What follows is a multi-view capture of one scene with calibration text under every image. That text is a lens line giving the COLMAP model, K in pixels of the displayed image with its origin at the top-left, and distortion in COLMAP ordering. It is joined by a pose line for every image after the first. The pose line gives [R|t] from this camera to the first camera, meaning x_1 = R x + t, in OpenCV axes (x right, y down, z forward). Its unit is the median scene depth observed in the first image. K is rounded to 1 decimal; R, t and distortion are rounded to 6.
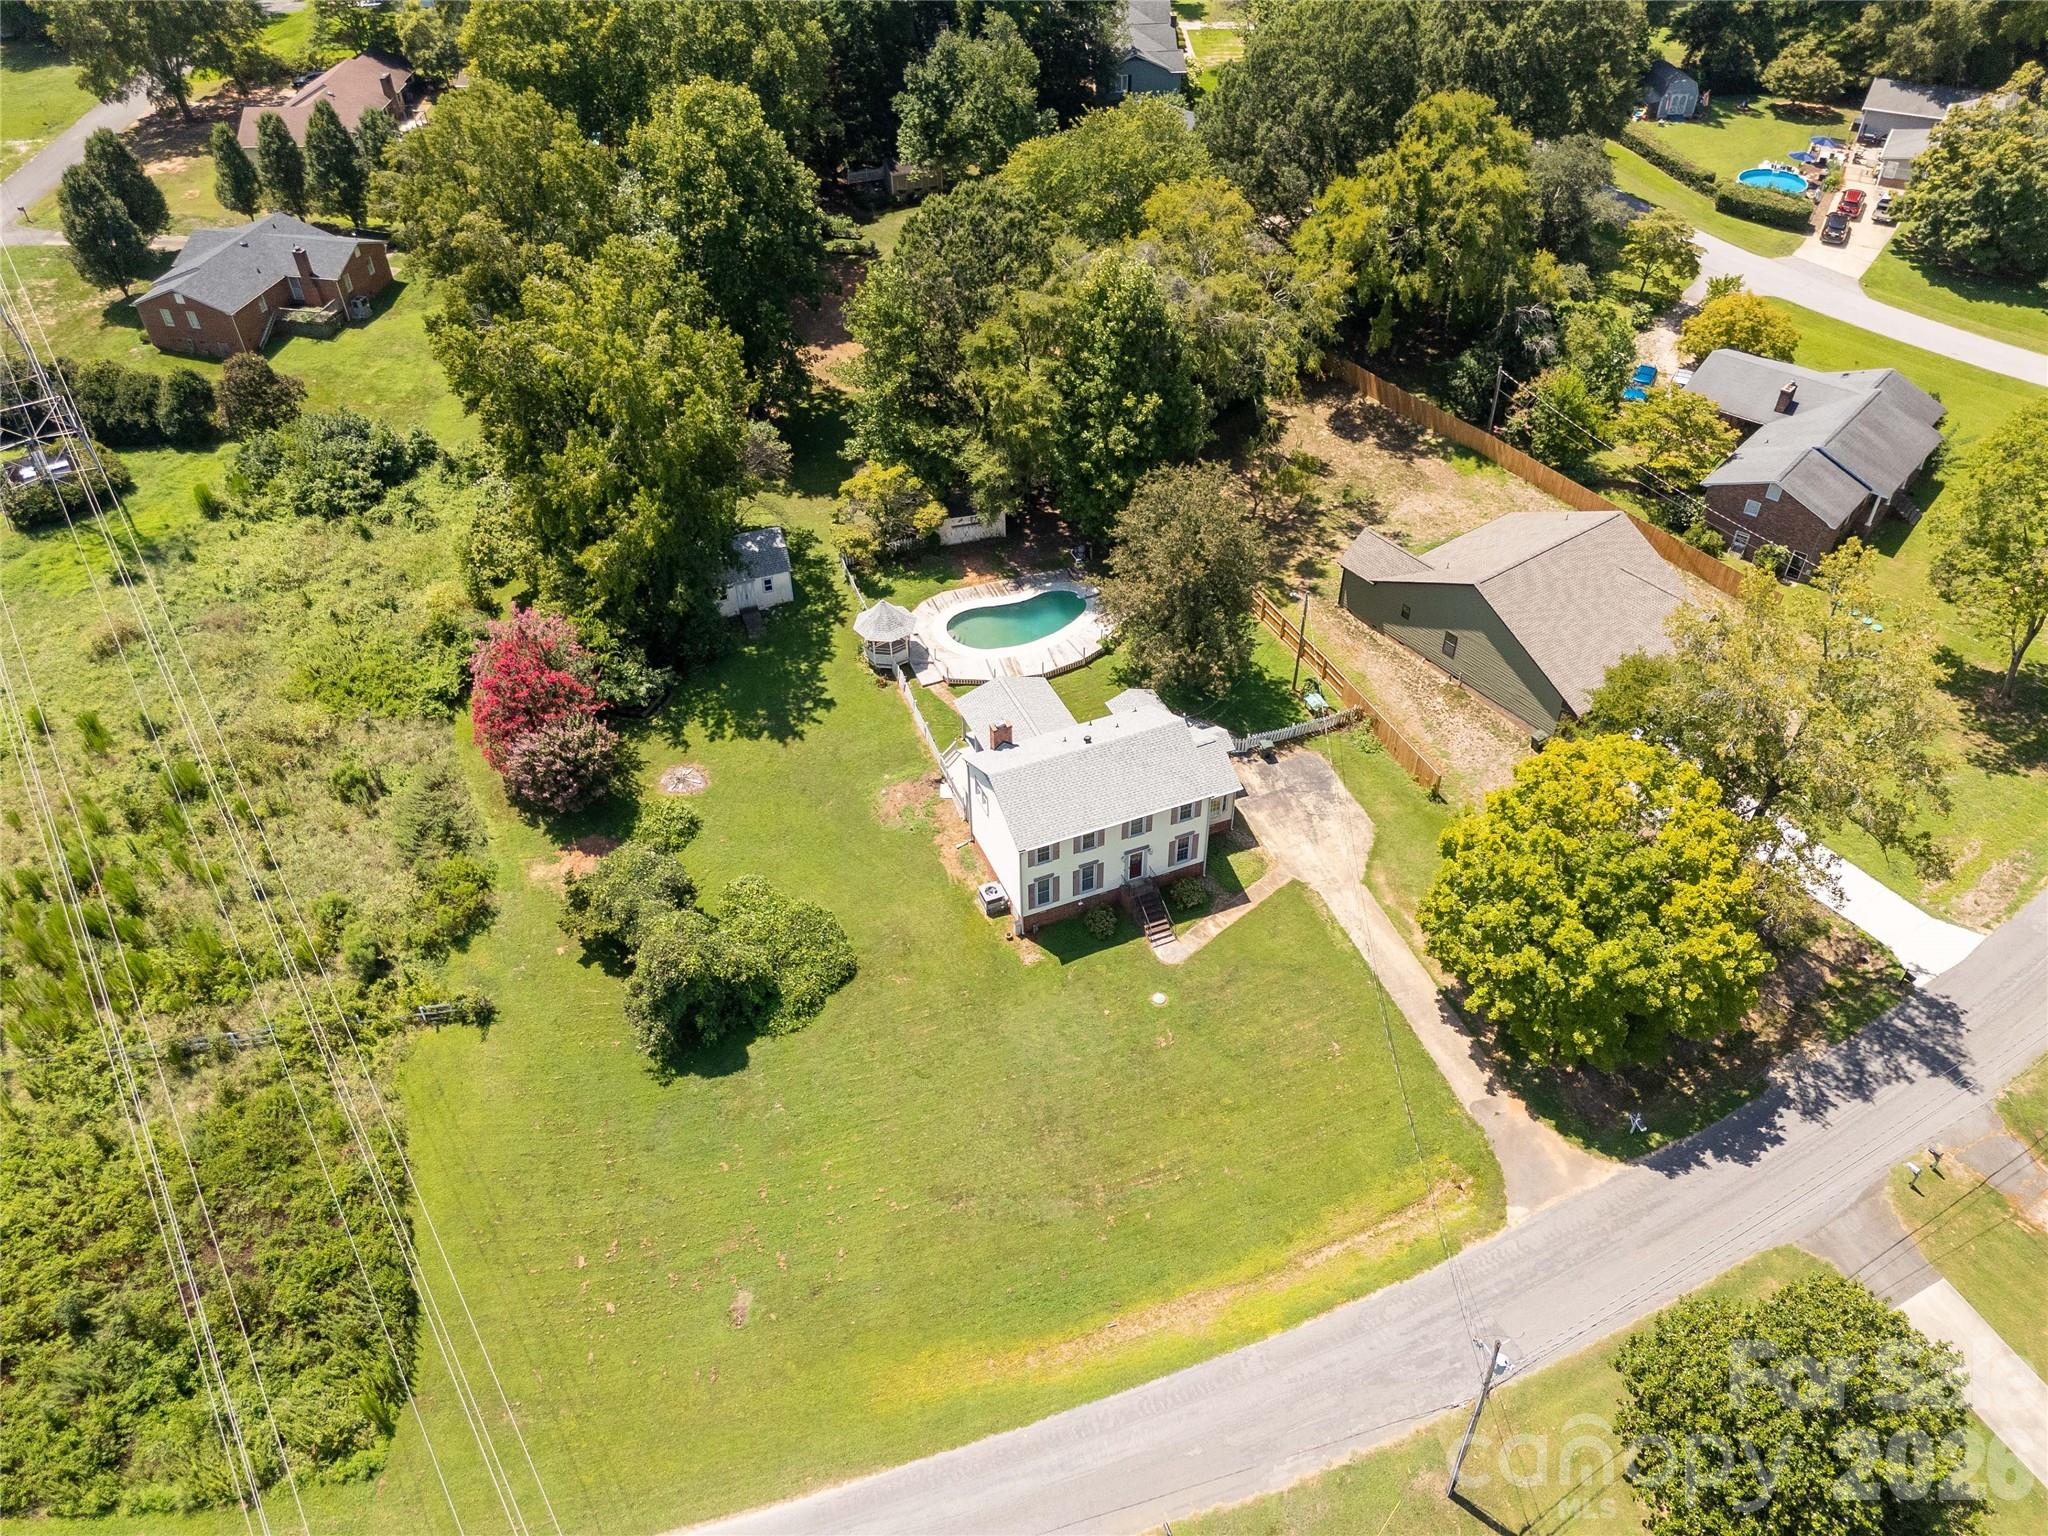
lens RADIAL K [[1506.4, 0, 1019.0], [0, 1506.4, 769.0], [0, 0, 1]] dist [0.078508, -0.078914]
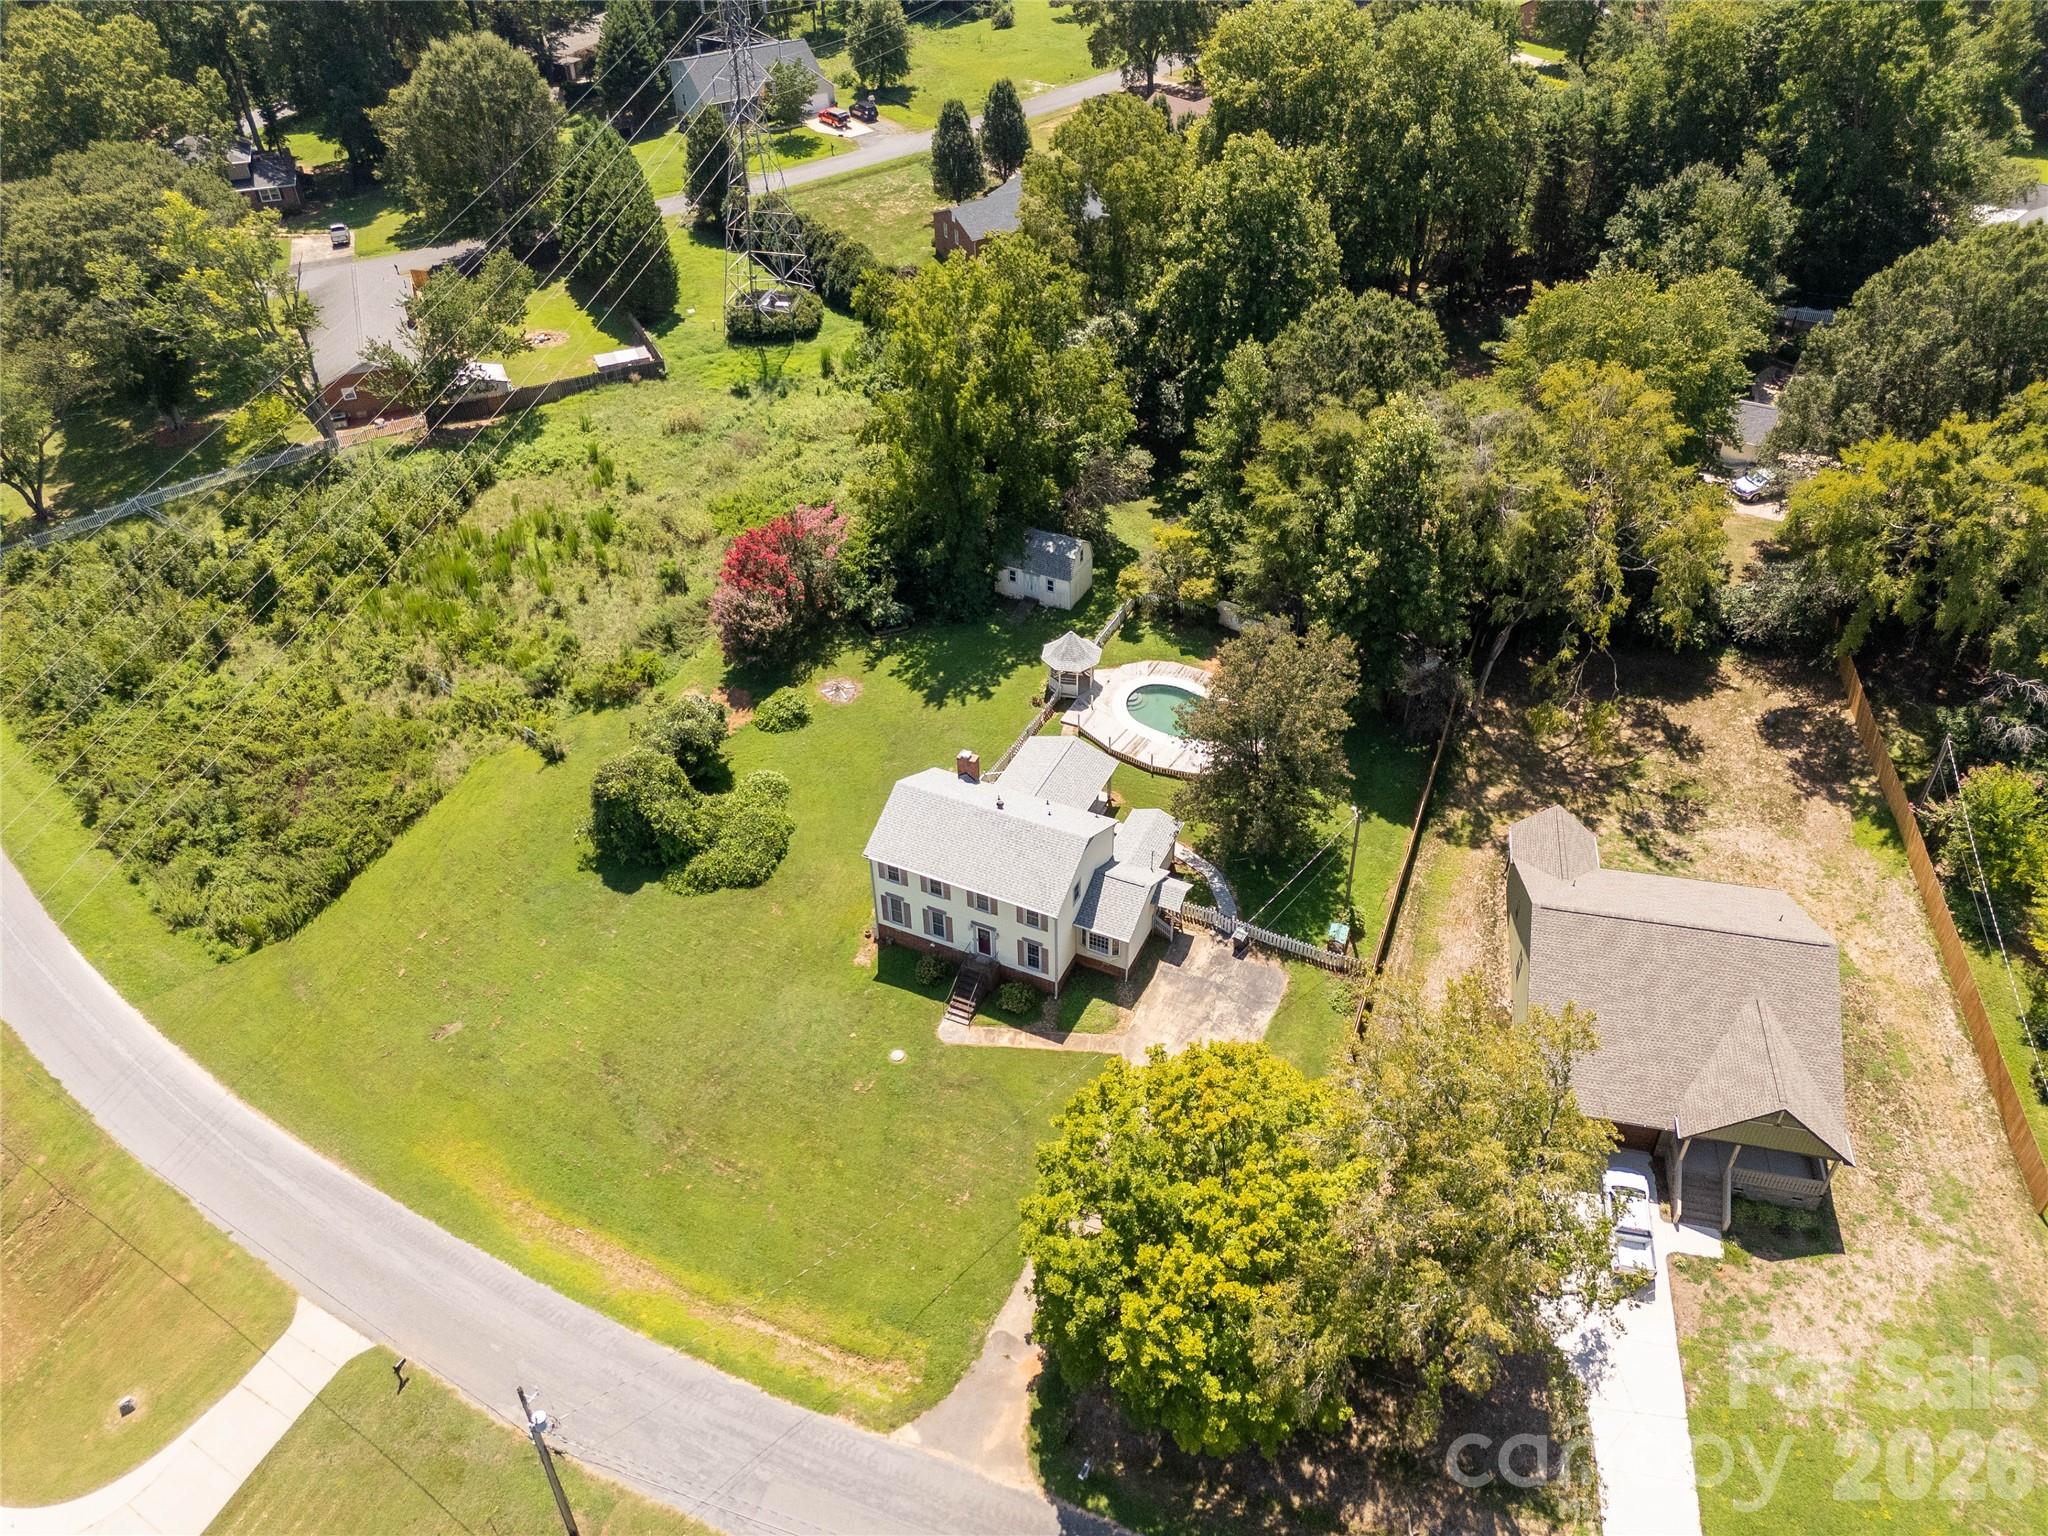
lens RADIAL K [[1506.4, 0, 1019.0], [0, 1506.4, 769.0], [0, 0, 1]] dist [0.078508, -0.078914]
pose [[0.670599, 0.466513, -0.576769, 0.618024], [-0.481456, 0.865211, 0.140036, -0.185859], [0.564355, 0.183780, 0.804815, 0.198397]]
